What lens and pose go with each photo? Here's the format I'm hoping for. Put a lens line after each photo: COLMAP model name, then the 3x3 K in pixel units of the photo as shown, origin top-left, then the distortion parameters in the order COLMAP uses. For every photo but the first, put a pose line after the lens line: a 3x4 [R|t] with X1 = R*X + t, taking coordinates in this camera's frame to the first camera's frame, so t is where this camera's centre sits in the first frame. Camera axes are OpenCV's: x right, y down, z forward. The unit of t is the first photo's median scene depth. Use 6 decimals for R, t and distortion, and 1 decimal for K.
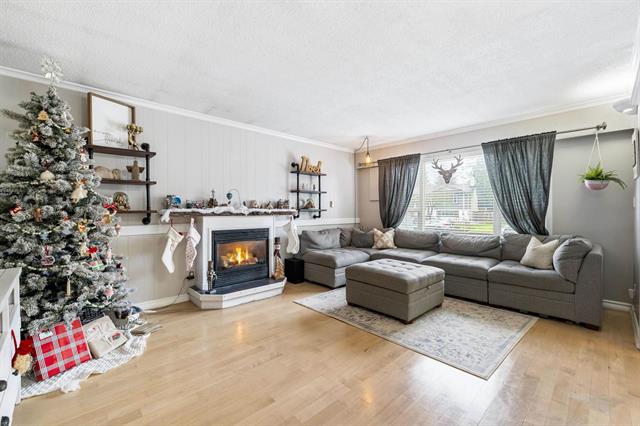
lens RADIAL K [[269.2, 0, 320.0], [0, 269.2, 211.4], [0, 0, 1]] dist [-0.001852, 0.000677]
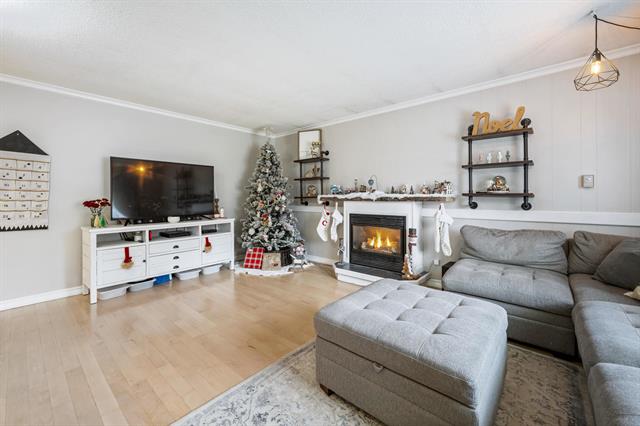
lens RADIAL K [[263.7, 0, 319.1], [0, 263.7, 198.7], [0, 0, 1]] dist [-0.000525, -0.000185]
pose [[0.095919, 0.001568, -0.995388, 0.716619], [-0.000984, 0.999998, 0.001480, 0.005791], [0.995389, 0.000838, 0.095921, 0.753419]]
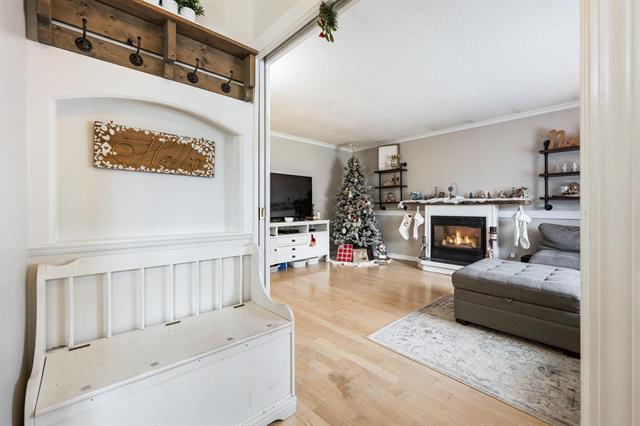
lens RADIAL K [[269.2, 0, 321.6], [0, 269.2, 209.5], [0, 0, 1]] dist [-0.001852, 0.000677]
pose [[-0.006339, 0.003796, -0.999973, 0.975053], [-0.001510, 0.999992, 0.003806, 0.034994], [0.999979, 0.001534, -0.006334, 0.444481]]
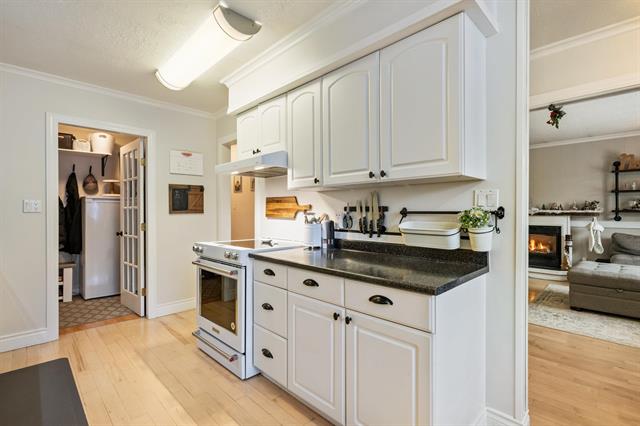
lens RADIAL K [[298.4, 0, 323.1], [0, 298.4, 212.2], [0, 0, 1]] dist [0.000624, 0.000461]
pose [[0.025159, 0.002925, -0.999679, 1.266747], [-0.005003, 0.999984, 0.002800, 0.001815], [0.999671, 0.004931, 0.025174, -0.084066]]
